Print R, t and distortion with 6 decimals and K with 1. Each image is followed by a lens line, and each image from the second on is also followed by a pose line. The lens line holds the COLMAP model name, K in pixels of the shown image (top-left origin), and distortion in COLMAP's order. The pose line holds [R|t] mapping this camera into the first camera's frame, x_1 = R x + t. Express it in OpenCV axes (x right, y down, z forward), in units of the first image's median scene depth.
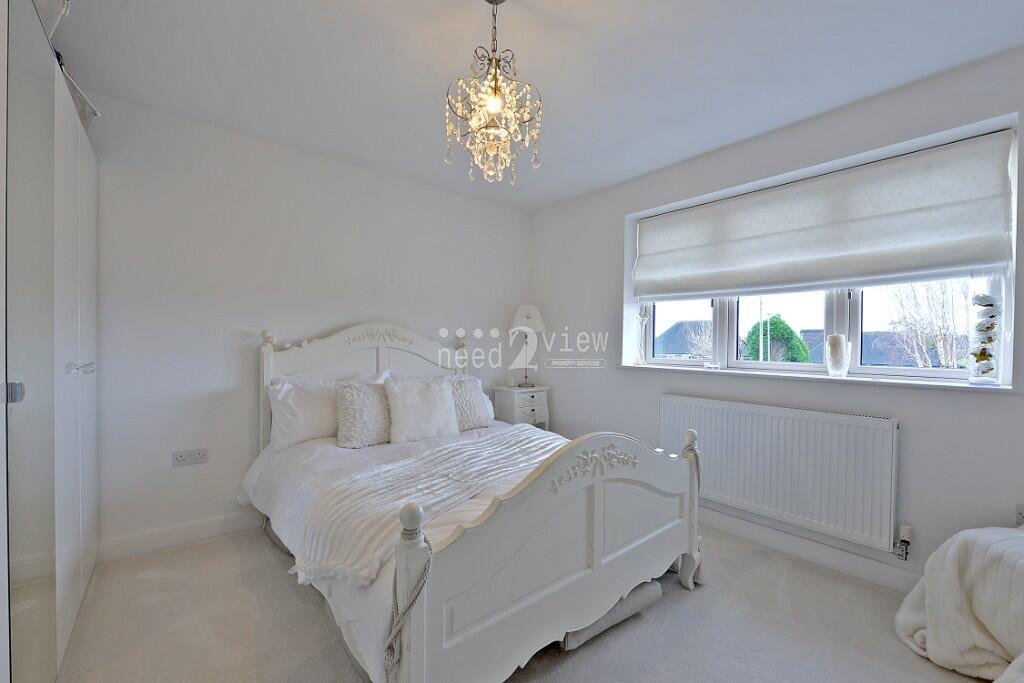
lens RADIAL K [[415.4, 0, 526.8], [0, 415.4, 348.0], [0, 0, 1]] dist [-0.000438, -0.003227]
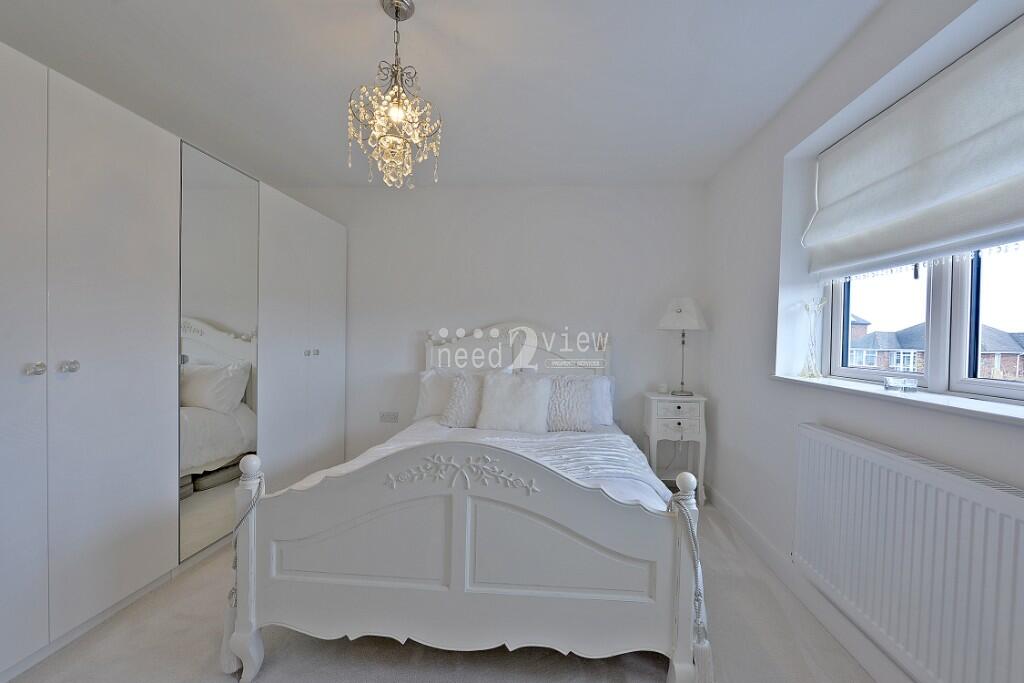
lens RADIAL K [[415.4, 0, 526.8], [0, 415.4, 348.0], [0, 0, 1]] dist [-0.000438, -0.003227]
pose [[0.706535, 0.018857, -0.707426, 0.512100], [-0.021060, 0.999762, 0.005616, 0.000966], [0.707364, 0.010931, 0.706765, 0.270158]]
